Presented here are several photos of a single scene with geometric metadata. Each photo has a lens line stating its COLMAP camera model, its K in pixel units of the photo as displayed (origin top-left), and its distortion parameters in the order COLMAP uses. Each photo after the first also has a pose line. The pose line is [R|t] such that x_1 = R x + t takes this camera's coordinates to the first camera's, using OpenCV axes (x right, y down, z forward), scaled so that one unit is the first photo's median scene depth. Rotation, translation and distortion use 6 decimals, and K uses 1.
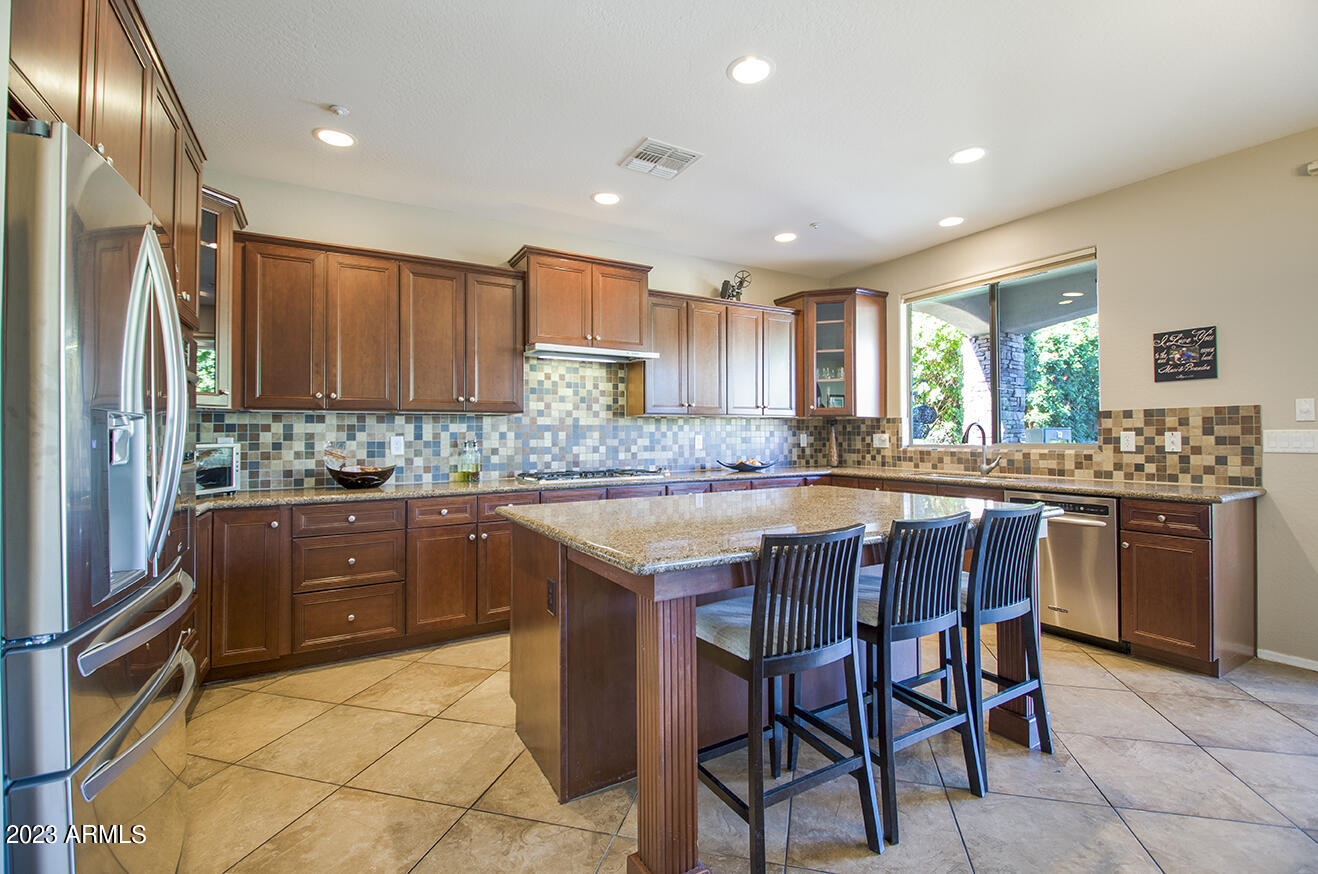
lens RADIAL K [[568.2, 0, 665.5], [0, 568.2, 428.0], [0, 0, 1]] dist [0.046026, -0.035745]
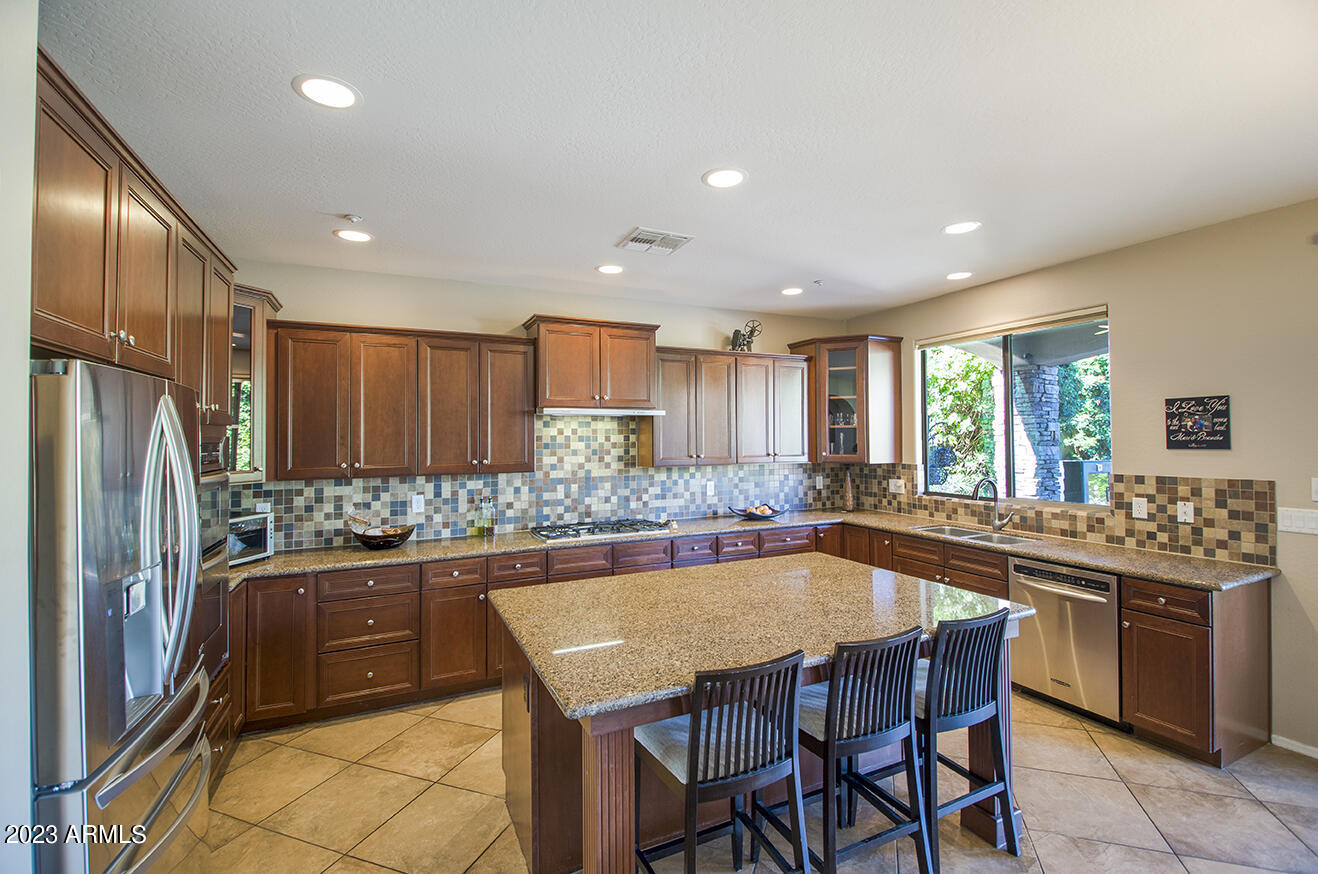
lens RADIAL K [[570.0, 0, 667.2], [0, 570.0, 428.3], [0, 0, 1]] dist [0.041488, -0.030924]
pose [[0.996870, -0.003367, -0.078989, 0.078182], [0.003213, 0.999993, -0.002079, -0.102701], [0.078995, 0.001819, 0.996873, -0.032010]]
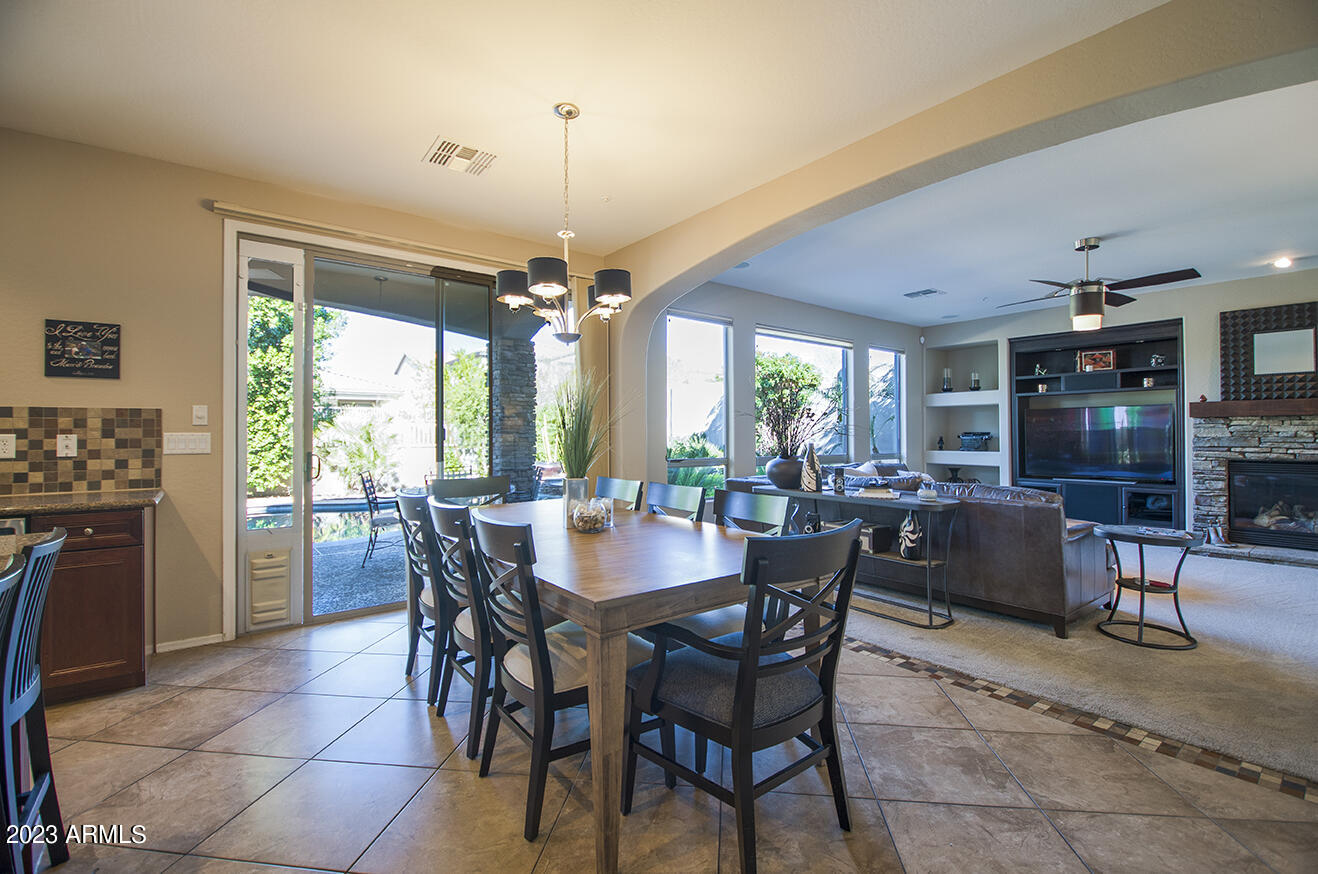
lens RADIAL K [[581.7, 0, 665.6], [0, 581.7, 423.0], [0, 0, 1]] dist [-0.015887, -0.000752]
pose [[-0.142625, 0.025837, 0.989440, -0.102550], [-0.007843, 0.999598, -0.027233, 0.005355], [-0.989746, -0.011644, -0.142365, 0.188789]]
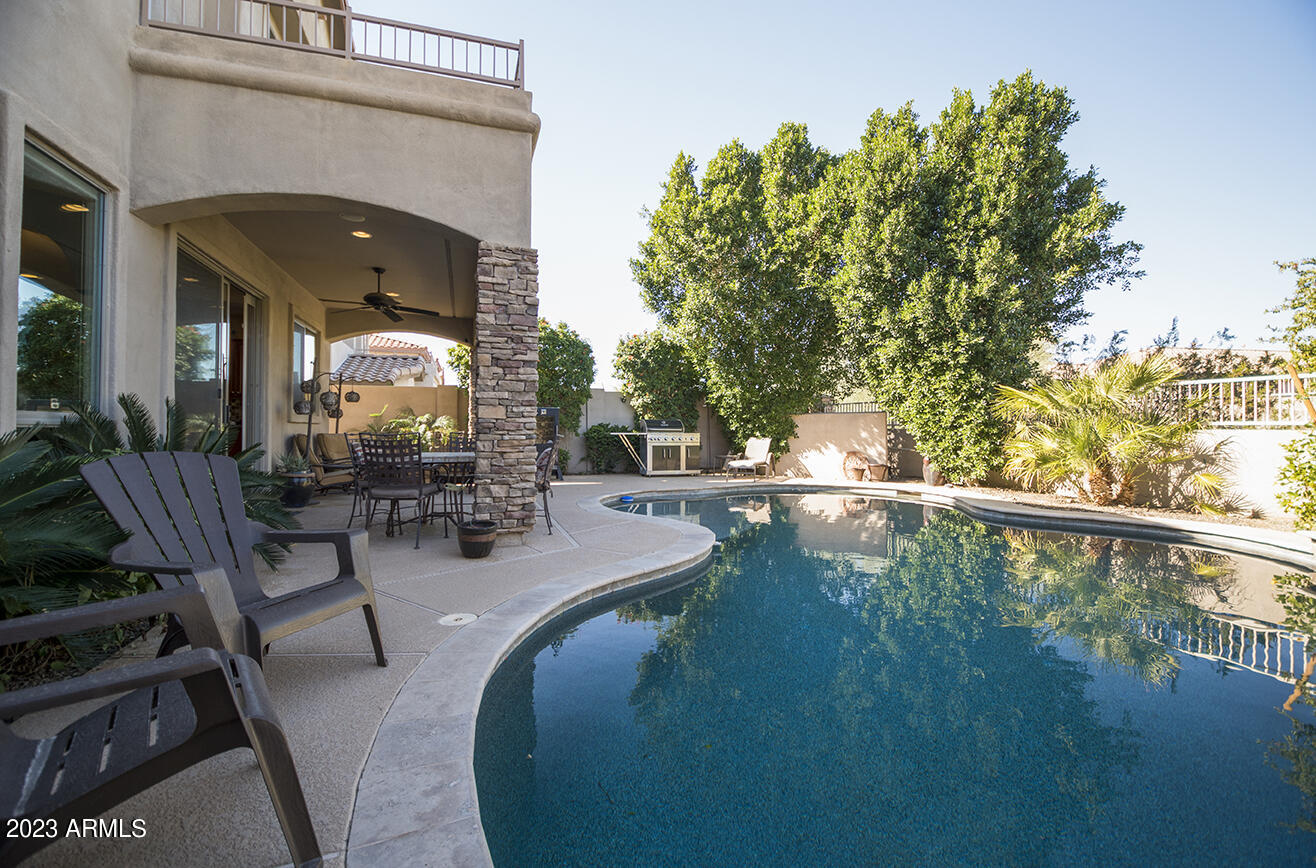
lens RADIAL K [[570.2, 0, 663.6], [0, 570.2, 424.3], [0, 0, 1]] dist [0.027480, -0.028980]
pose [[0.983661, 0.004286, -0.179979, 2.429212], [-0.003284, 0.999977, 0.005869, 0.064074], [0.180001, -0.005182, 0.983653, -0.750414]]
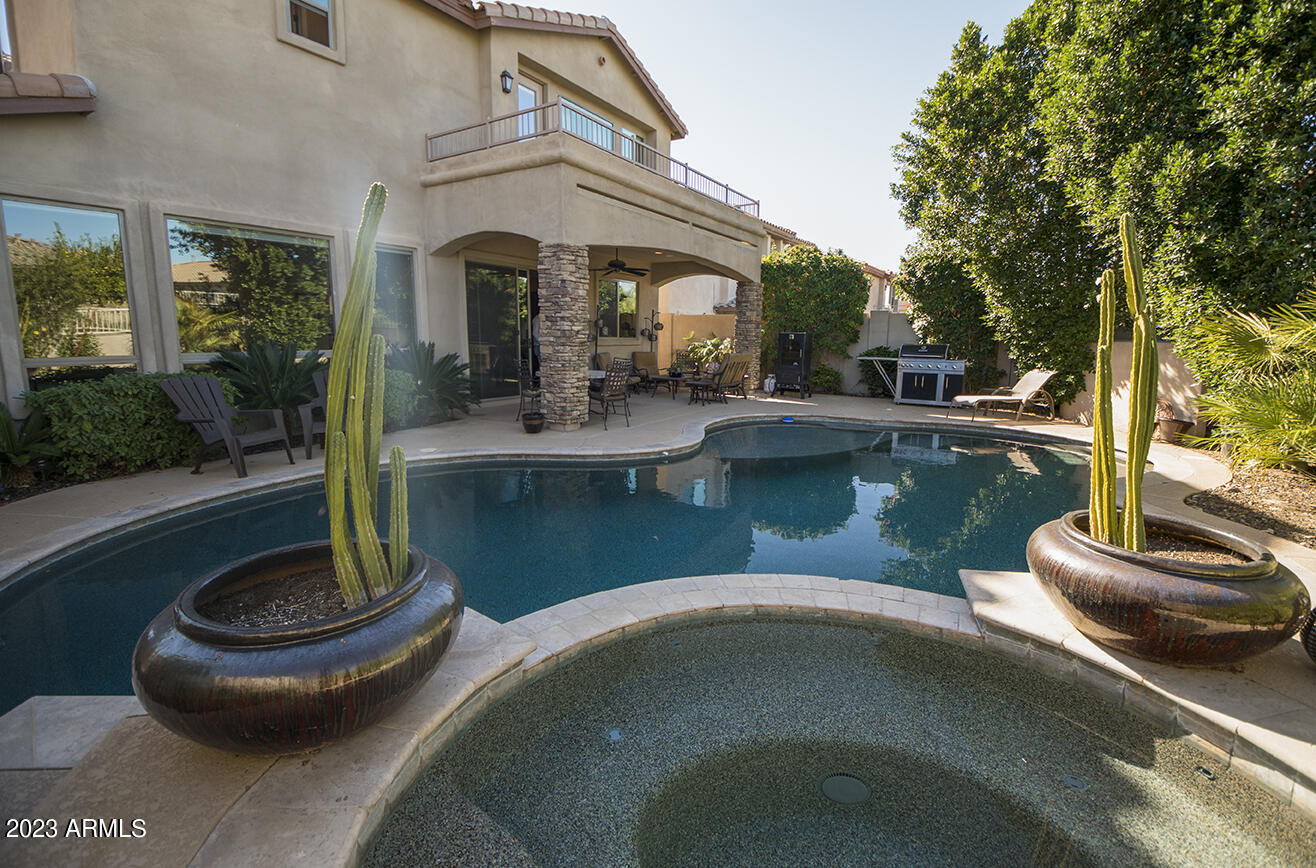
lens RADIAL K [[572.3, 0, 662.6], [0, 572.3, 418.6], [0, 0, 1]] dist [0.037481, -0.035815]
pose [[0.479339, 0.139334, -0.866499, 3.832818], [-0.002272, 0.987511, 0.157536, -0.032027], [0.877627, -0.073545, 0.473669, -0.234679]]
